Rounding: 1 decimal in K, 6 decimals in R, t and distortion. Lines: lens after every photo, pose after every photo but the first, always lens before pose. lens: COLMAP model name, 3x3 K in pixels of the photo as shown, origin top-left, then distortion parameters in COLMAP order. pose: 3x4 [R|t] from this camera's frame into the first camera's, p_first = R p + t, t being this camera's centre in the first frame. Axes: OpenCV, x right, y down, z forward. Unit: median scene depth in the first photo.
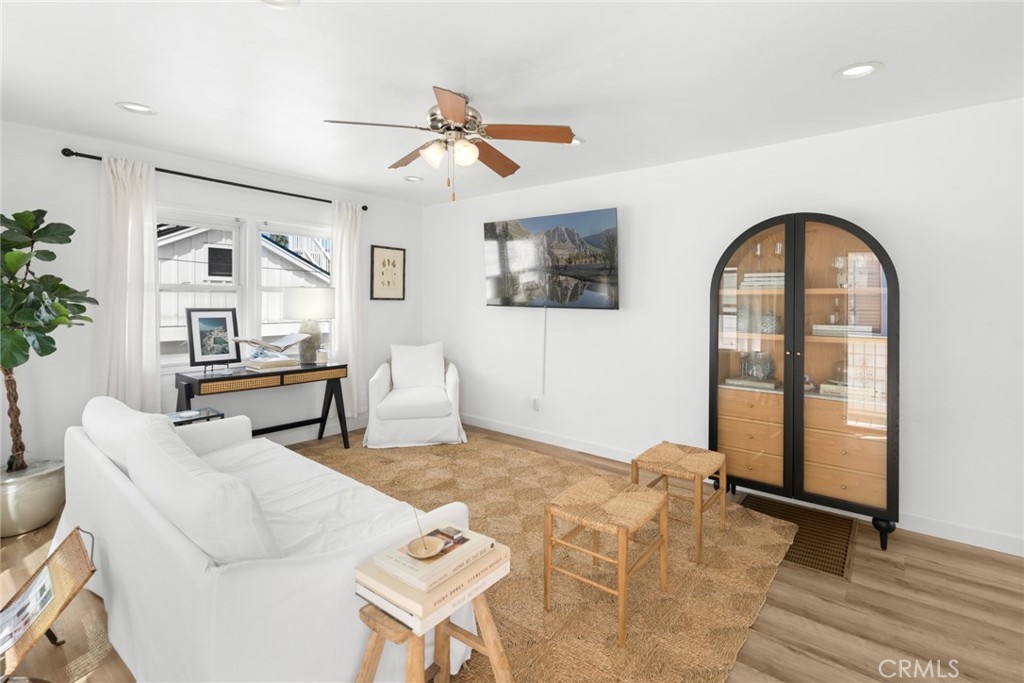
lens RADIAL K [[473.0, 0, 509.4], [0, 473.0, 301.2], [0, 0, 1]] dist [0.001715, 0.000184]
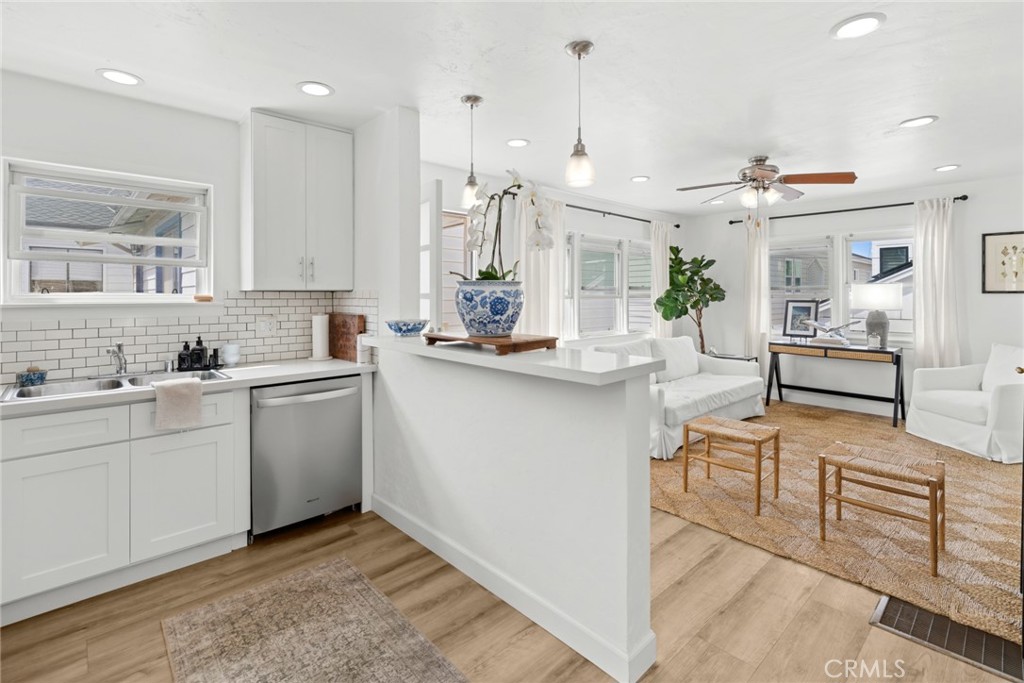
lens RADIAL K [[469.1, 0, 517.0], [0, 469.1, 294.5], [0, 0, 1]] dist [0.002357, -0.000930]
pose [[-0.131128, -0.008124, -0.991332, 0.976492], [0.000826, 0.999965, -0.008304, 0.008493], [0.991365, -0.001907, -0.131117, 0.293331]]
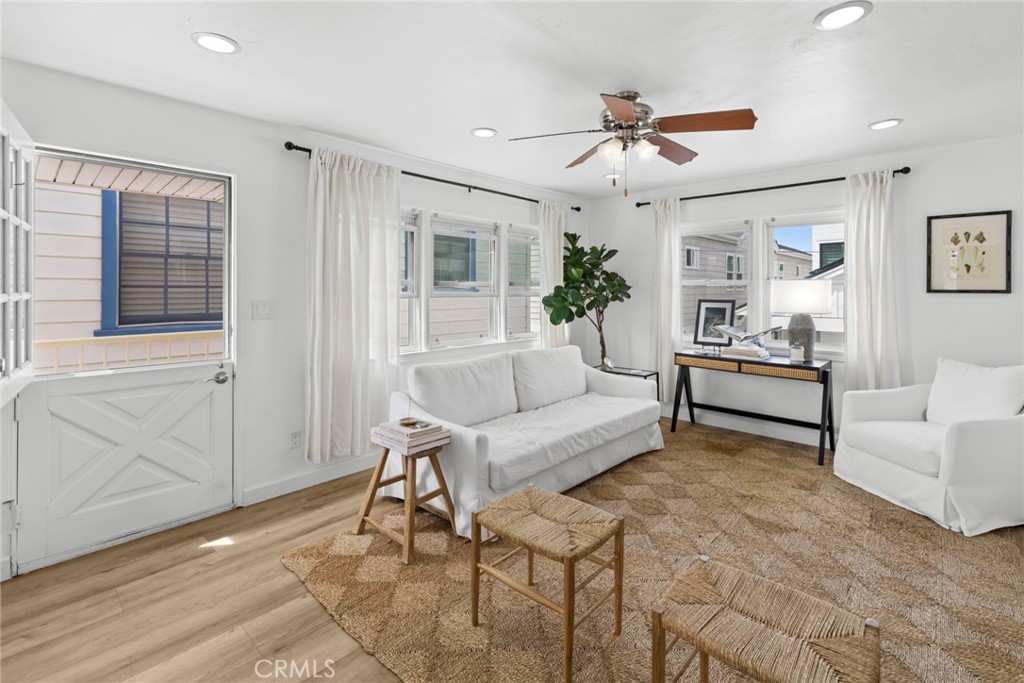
lens RADIAL K [[466.9, 0, 514.0], [0, 466.9, 290.0], [0, 0, 1]] dist [0.000467, 0.000380]
pose [[-0.061295, -0.007051, -0.998095, 0.608527], [-0.001615, 0.999974, -0.006965, -0.001087], [0.998118, 0.001185, -0.061305, 0.550908]]
